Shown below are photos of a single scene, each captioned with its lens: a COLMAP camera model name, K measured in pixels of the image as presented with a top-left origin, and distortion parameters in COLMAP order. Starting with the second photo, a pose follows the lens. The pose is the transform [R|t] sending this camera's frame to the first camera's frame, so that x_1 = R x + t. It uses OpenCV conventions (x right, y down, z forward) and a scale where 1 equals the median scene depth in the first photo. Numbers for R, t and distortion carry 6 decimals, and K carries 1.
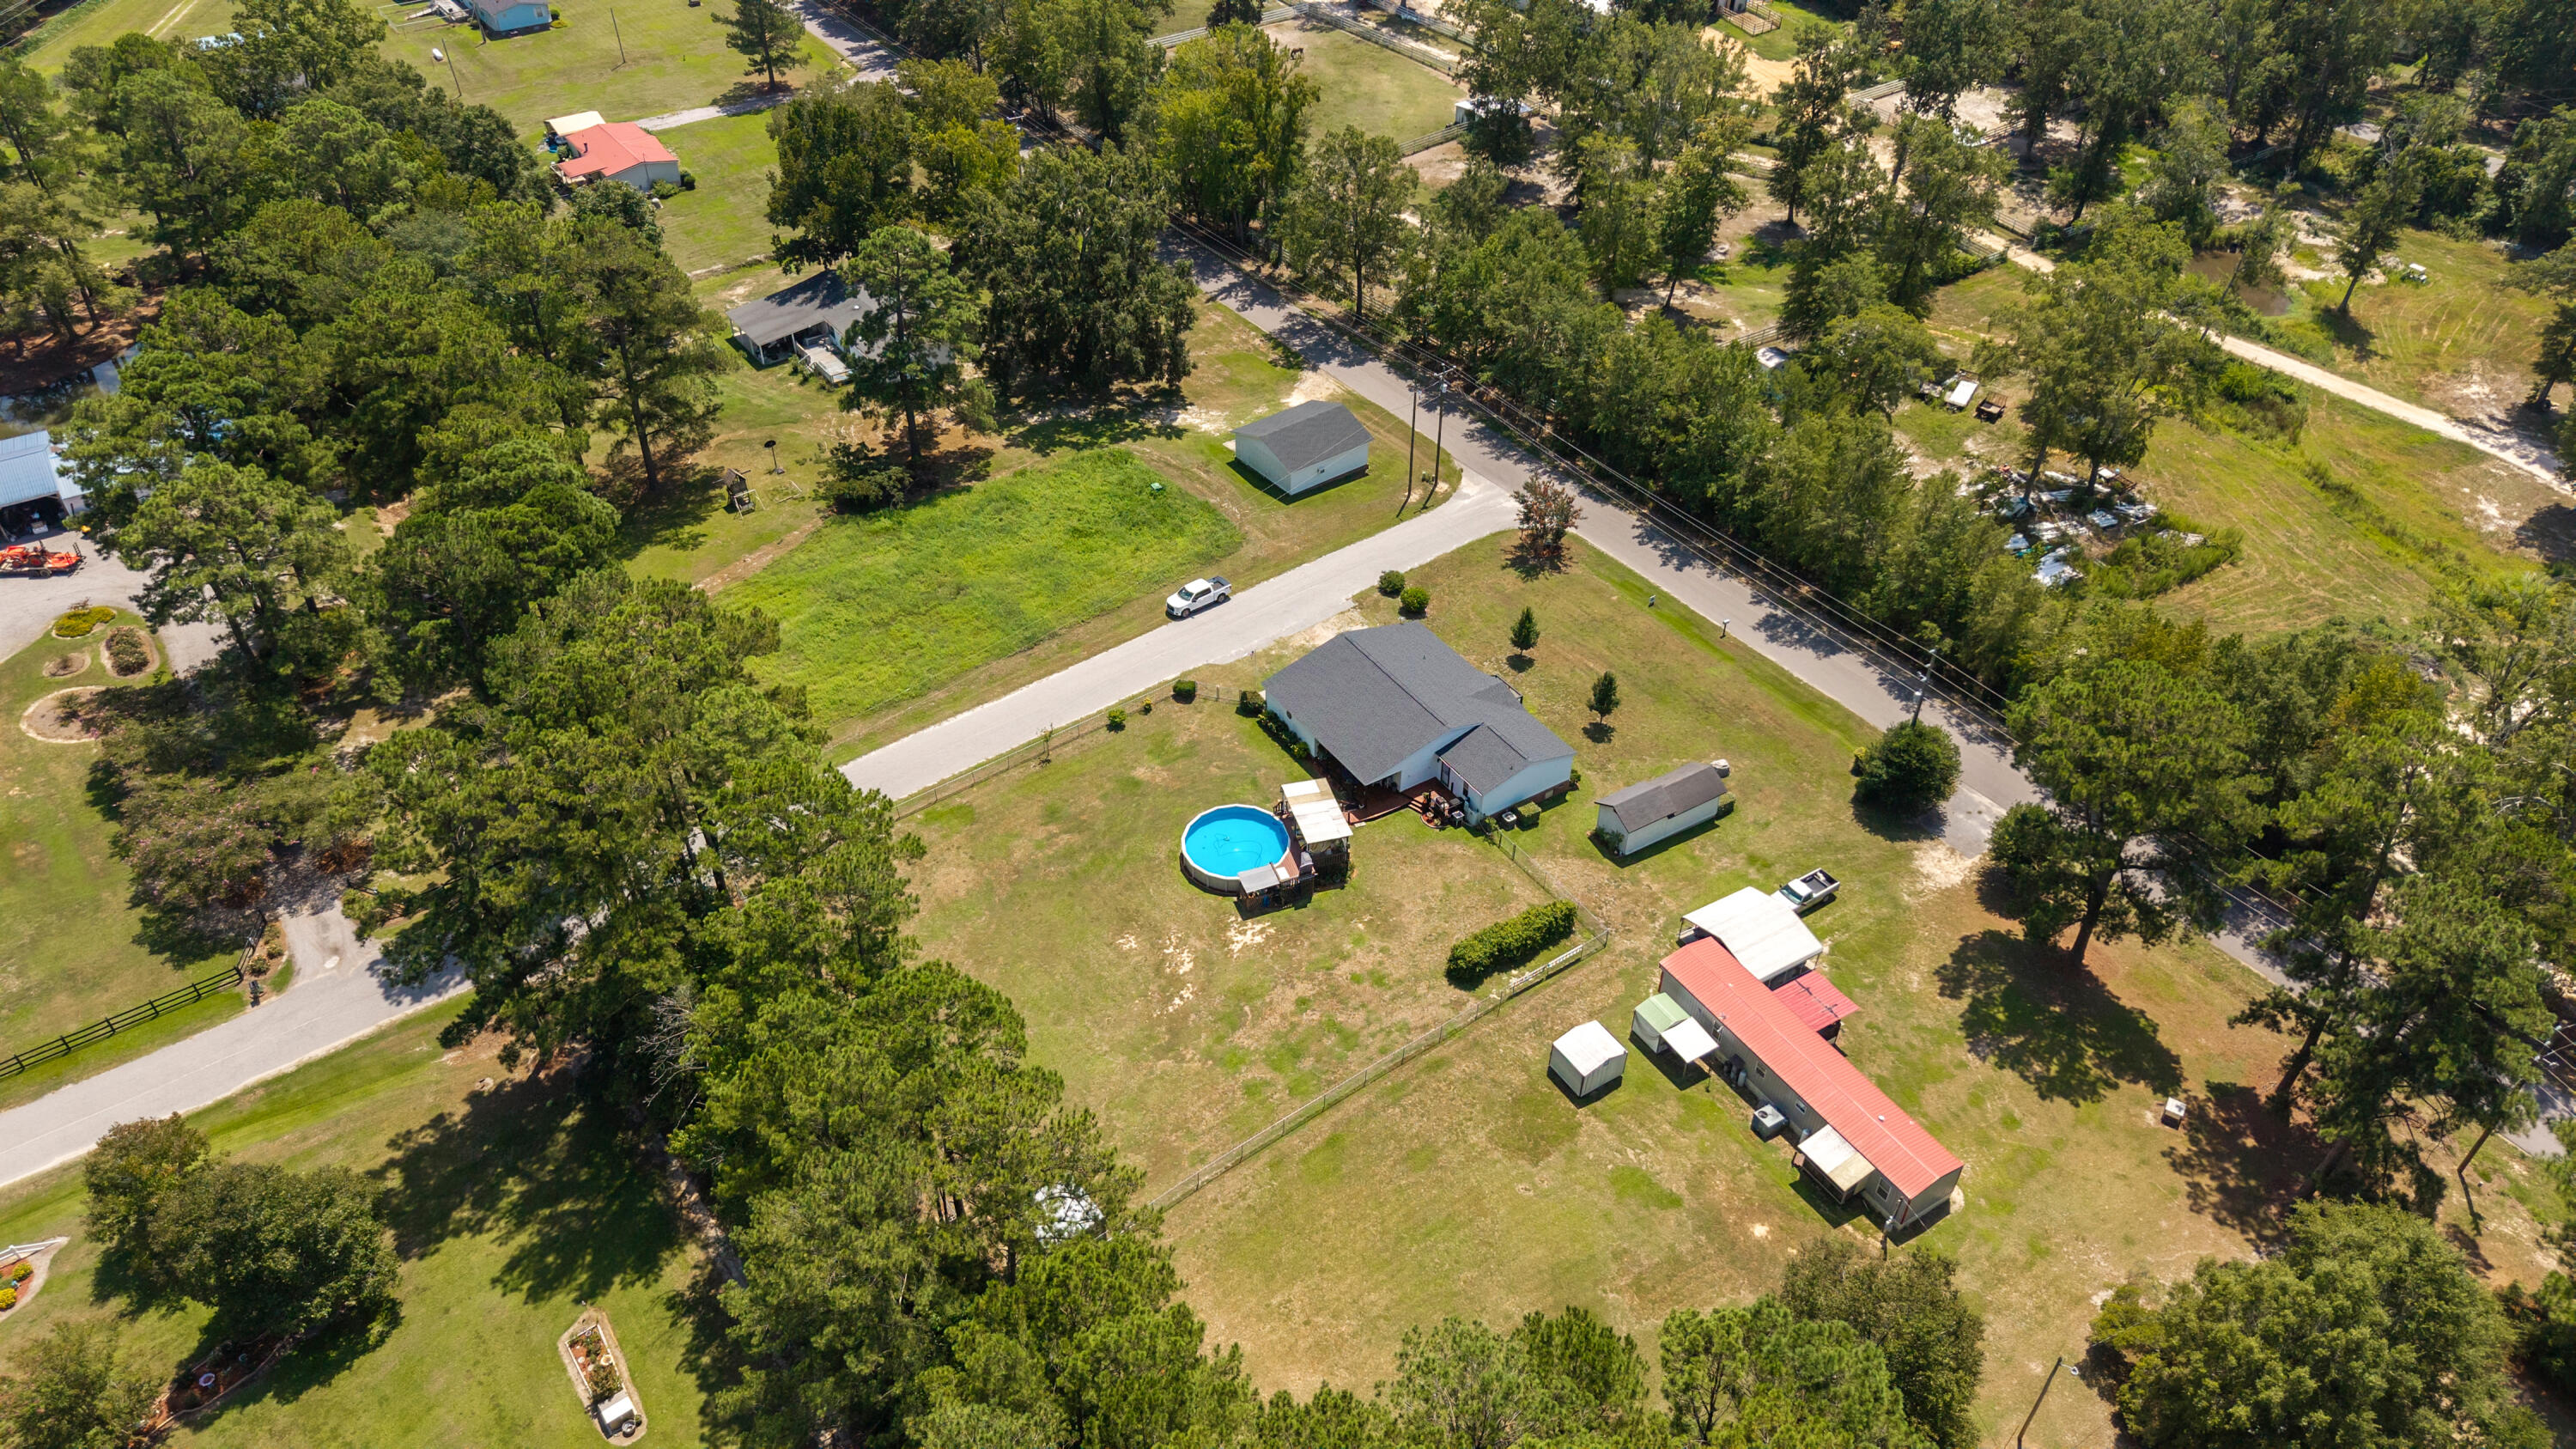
lens RADIAL K [[1707.2, 0, 1296.5], [0, 1707.2, 742.9], [0, 0, 1]] dist [0.021082, -0.022508]
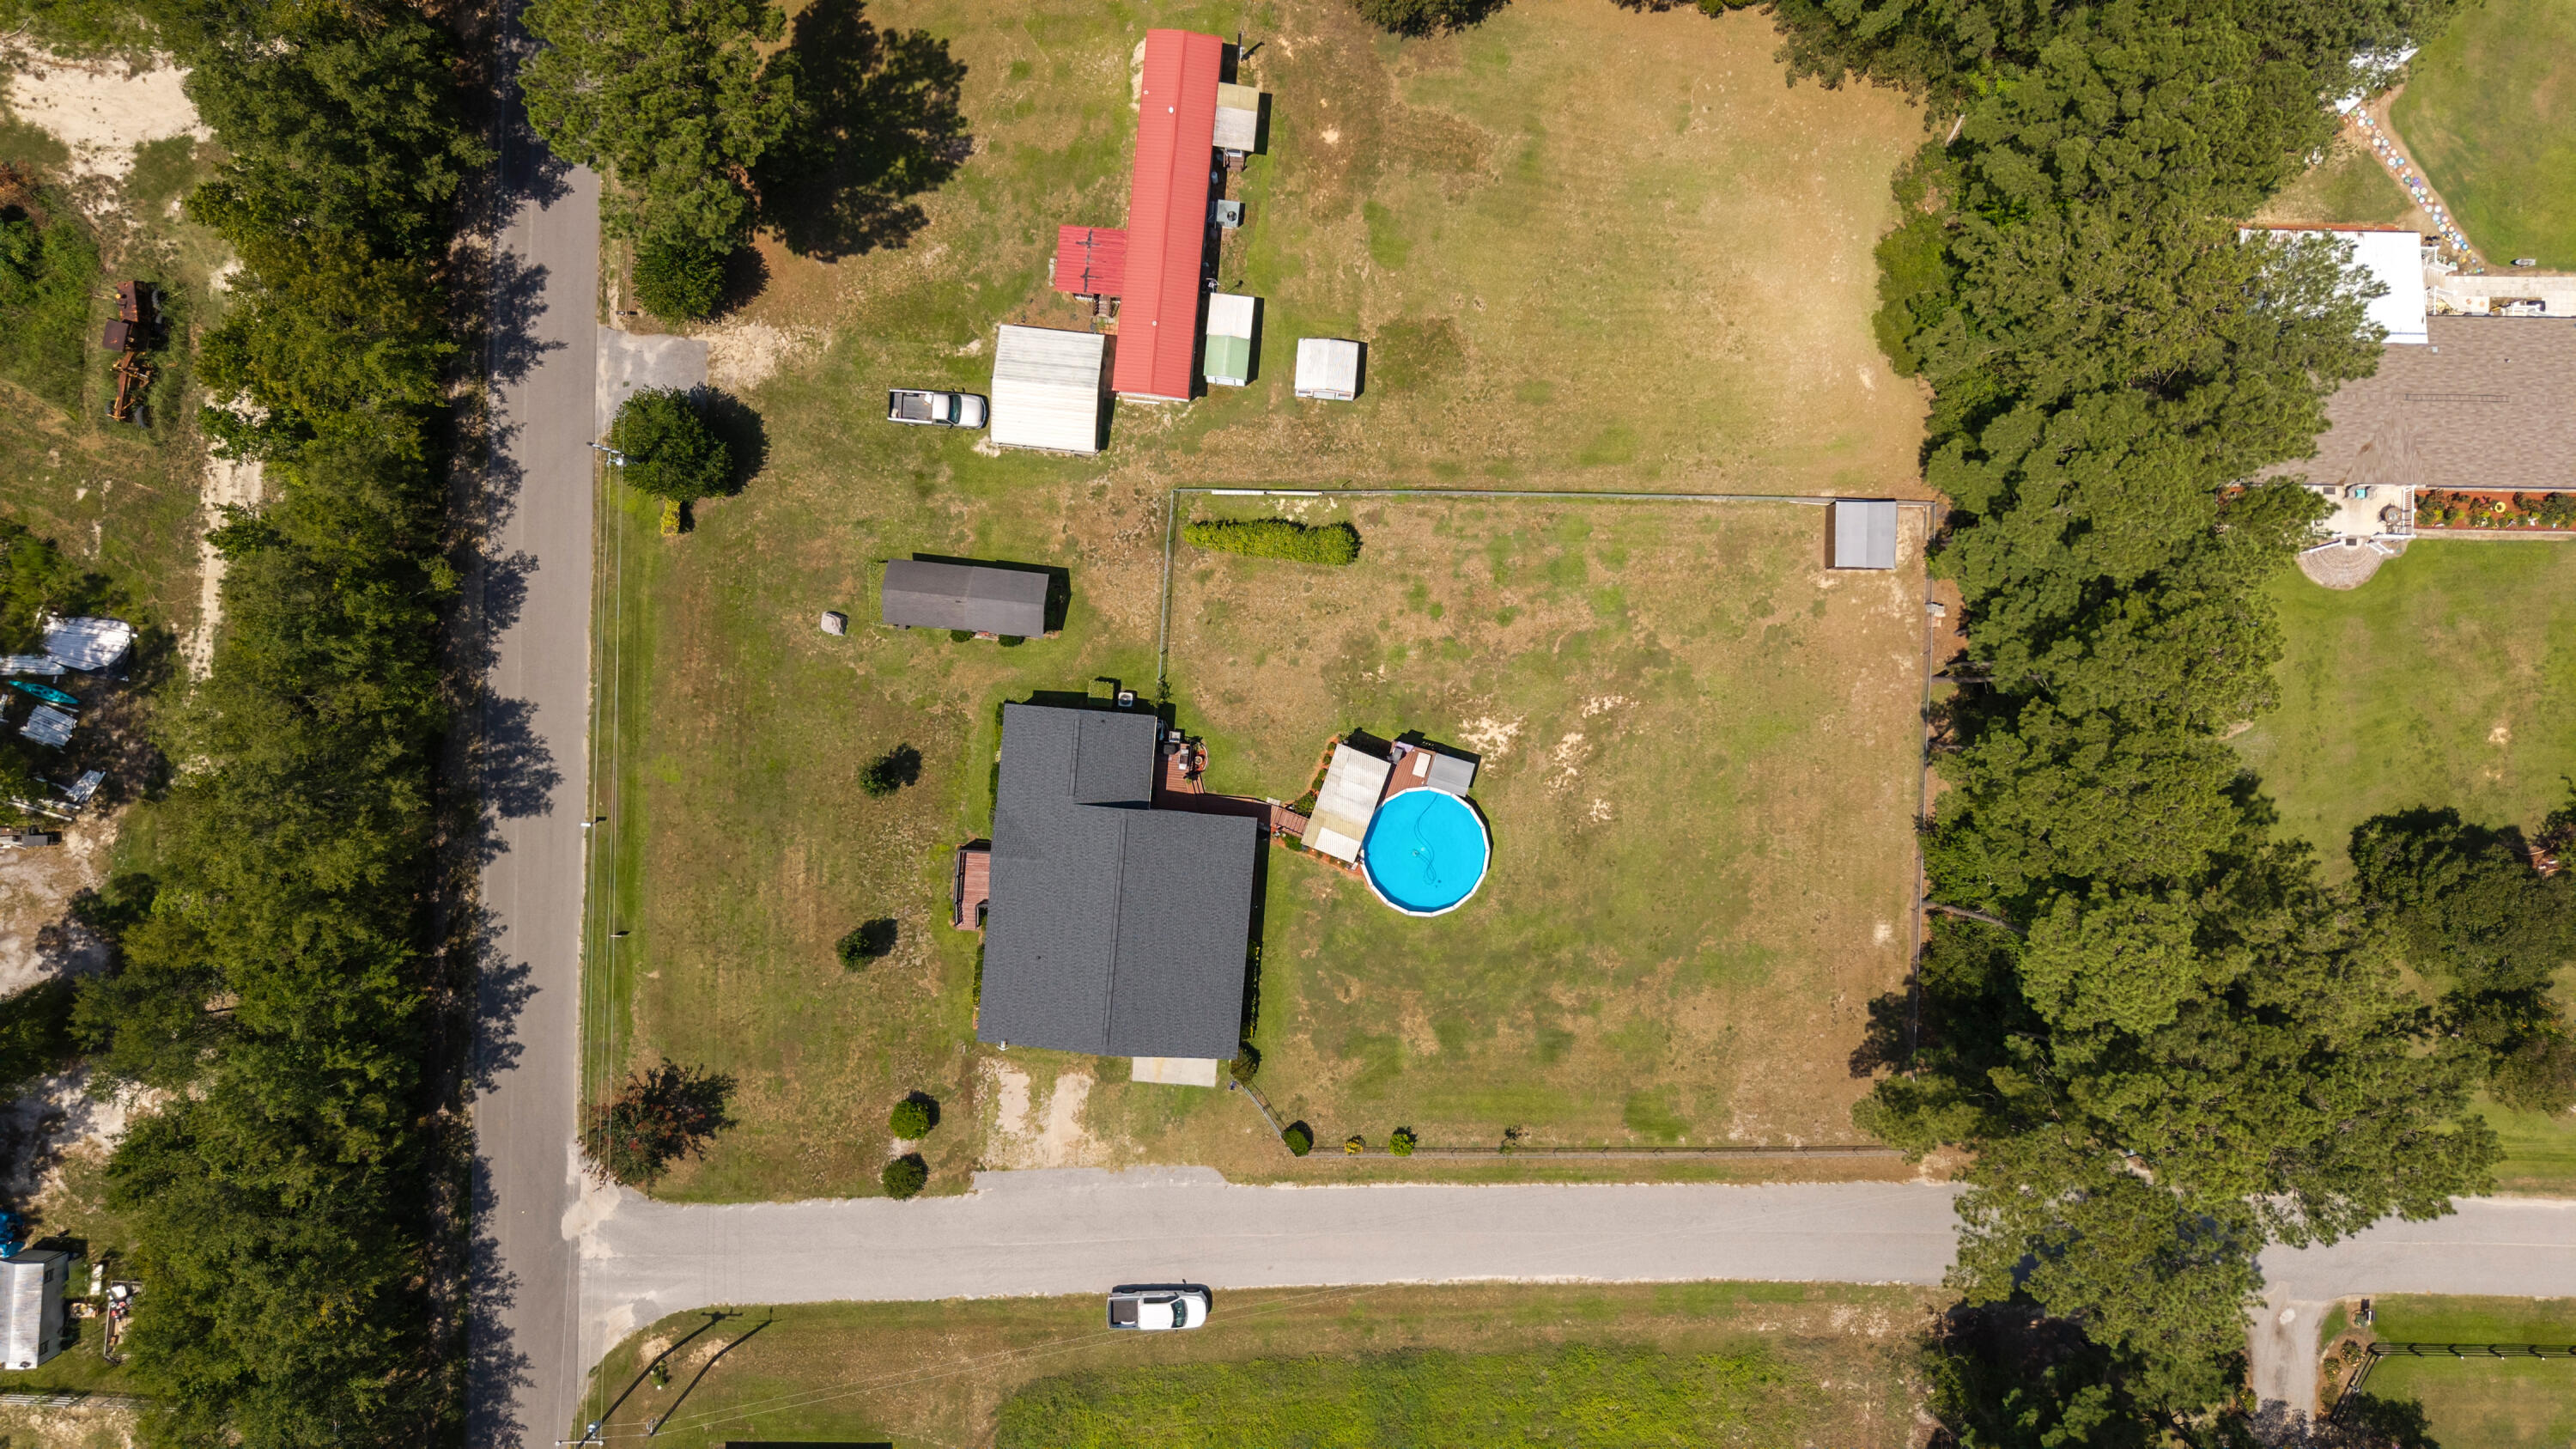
lens RADIAL K [[1707.2, 0, 1288.2], [0, 1707.2, 730.8], [0, 0, 1]] dist [0.021082, -0.022508]
pose [[-0.789606, -0.612853, -0.030559, 0.067871], [0.370825, -0.516269, 0.771981, -0.495600], [-0.488888, 0.598229, 0.634910, 0.385962]]
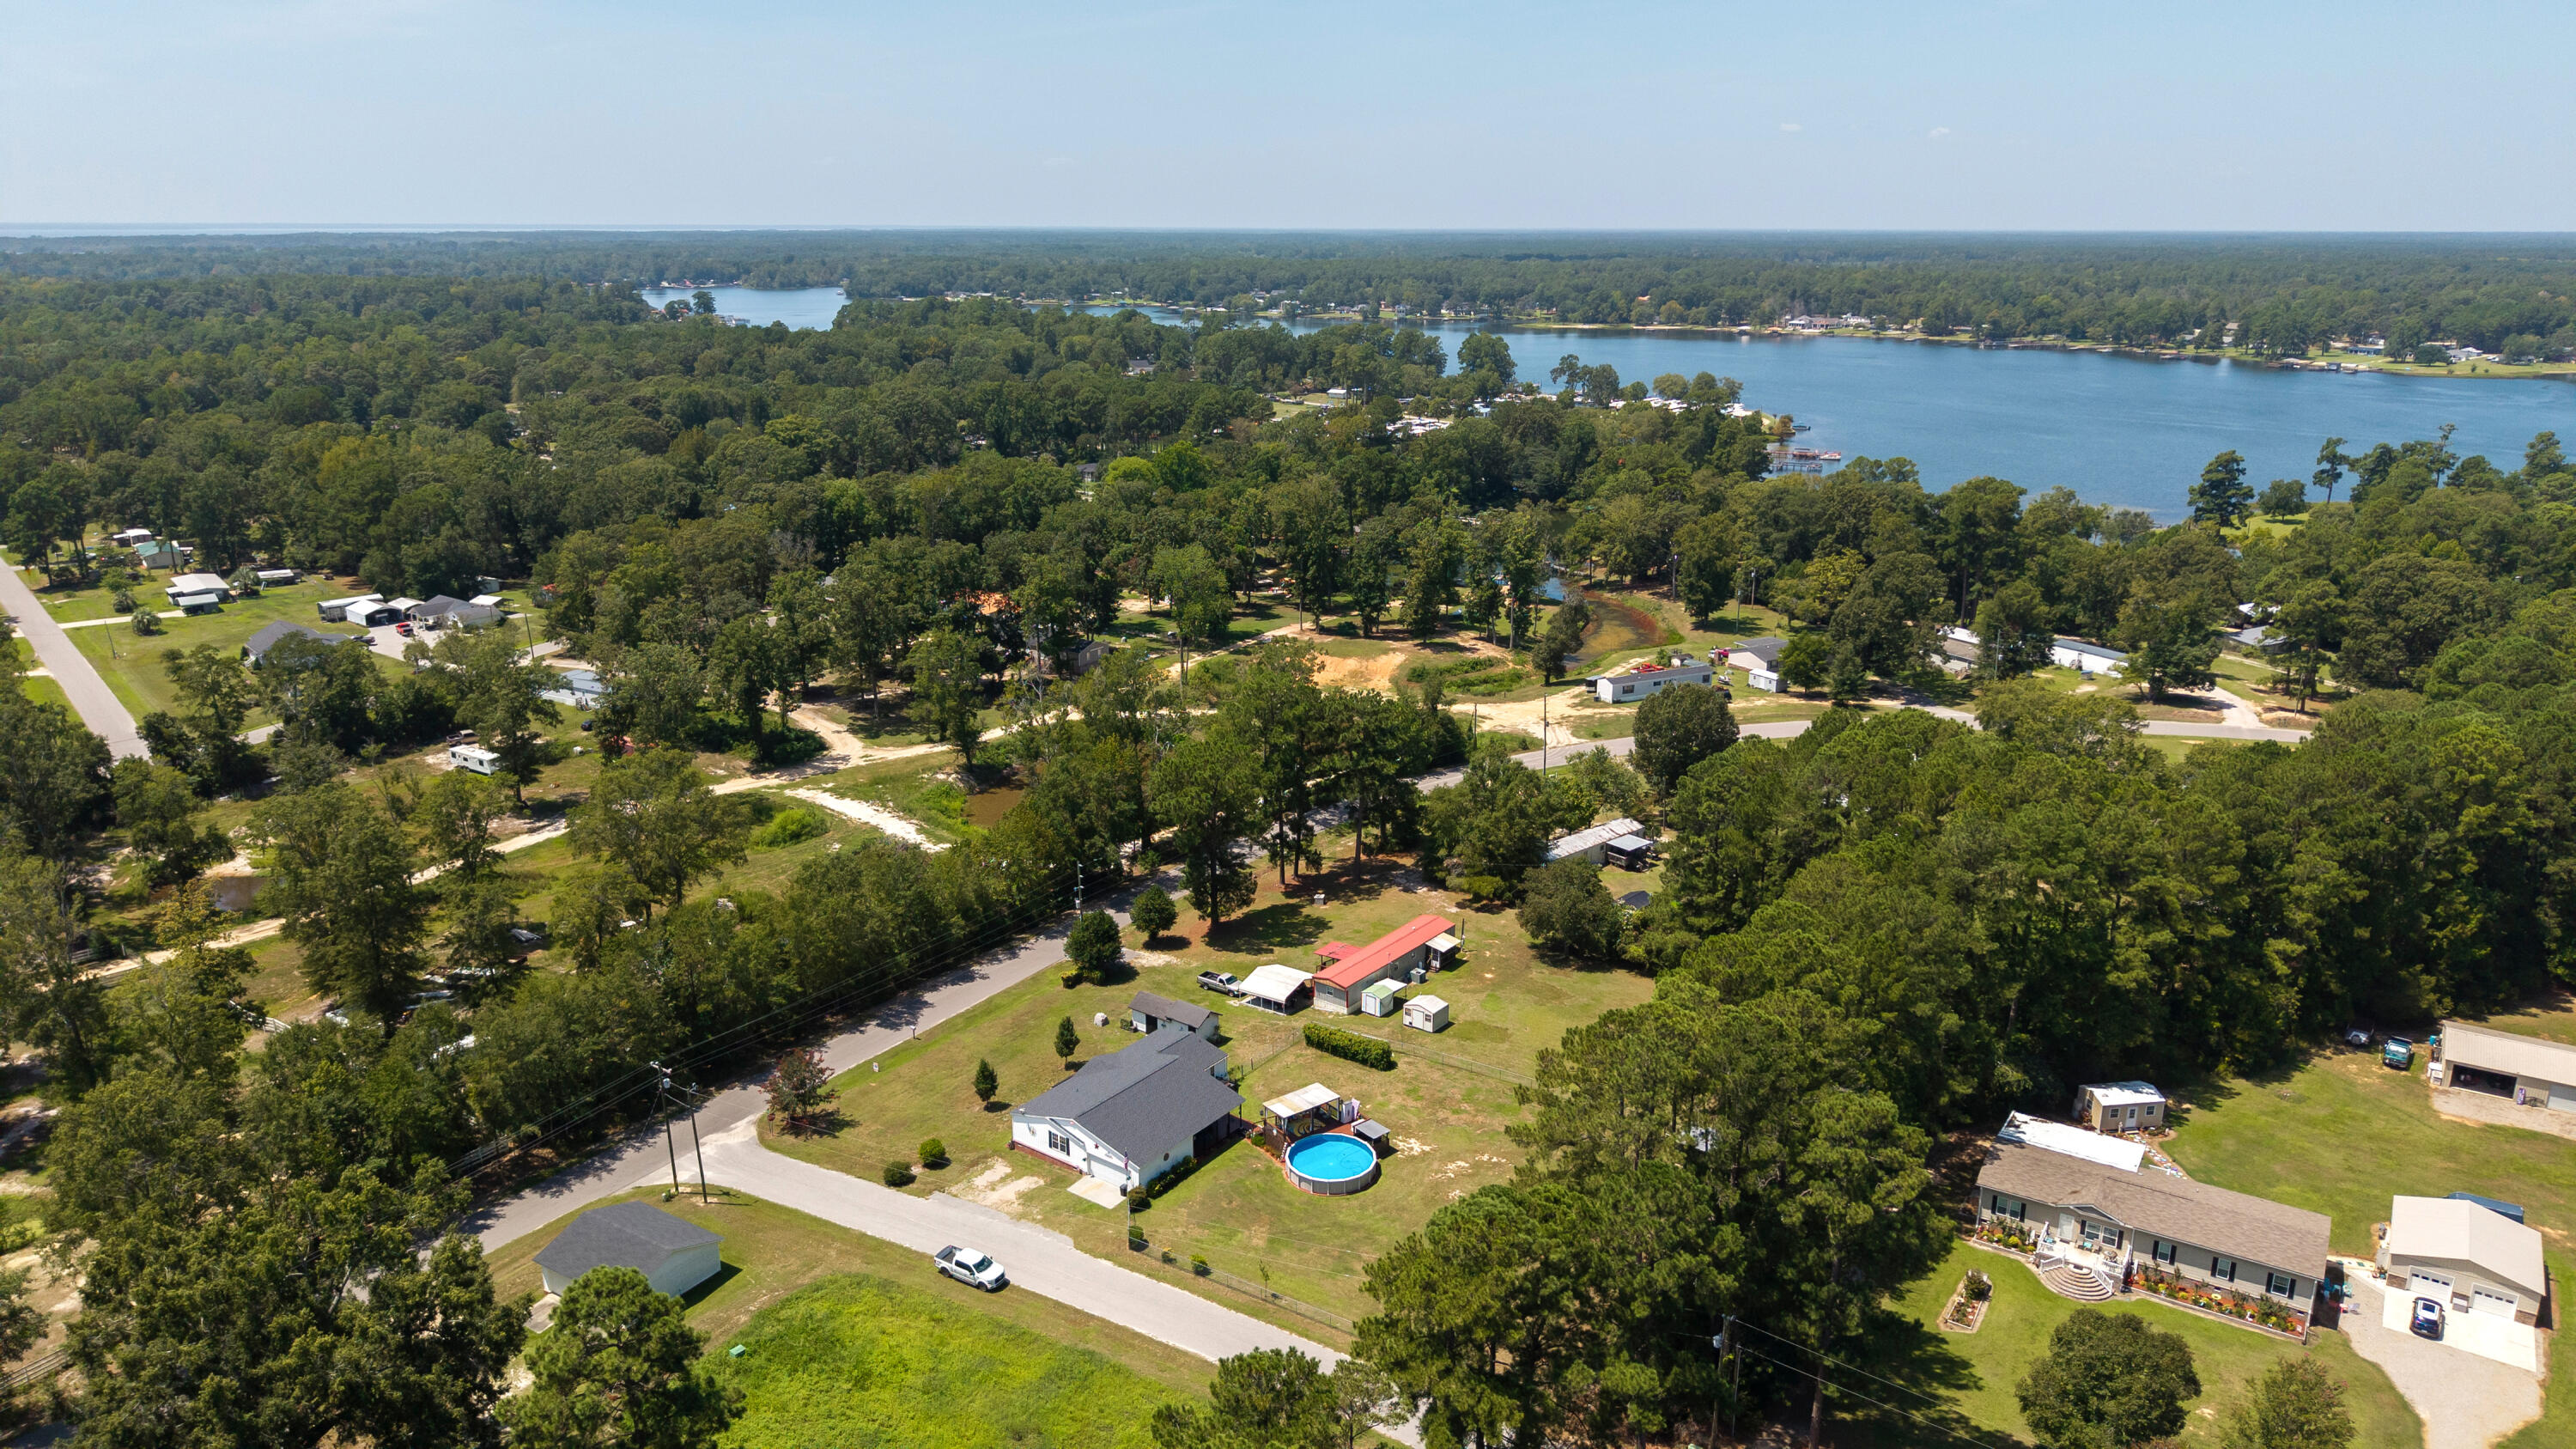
lens RADIAL K [[1707.2, 0, 1297.4], [0, 1707.2, 750.2], [0, 0, 1]] dist [0.021082, -0.022508]
pose [[-0.346200, -0.287826, 0.892917, -0.859233], [0.600281, 0.663478, 0.446608, -0.576396], [-0.720977, 0.690618, -0.056920, 0.745702]]
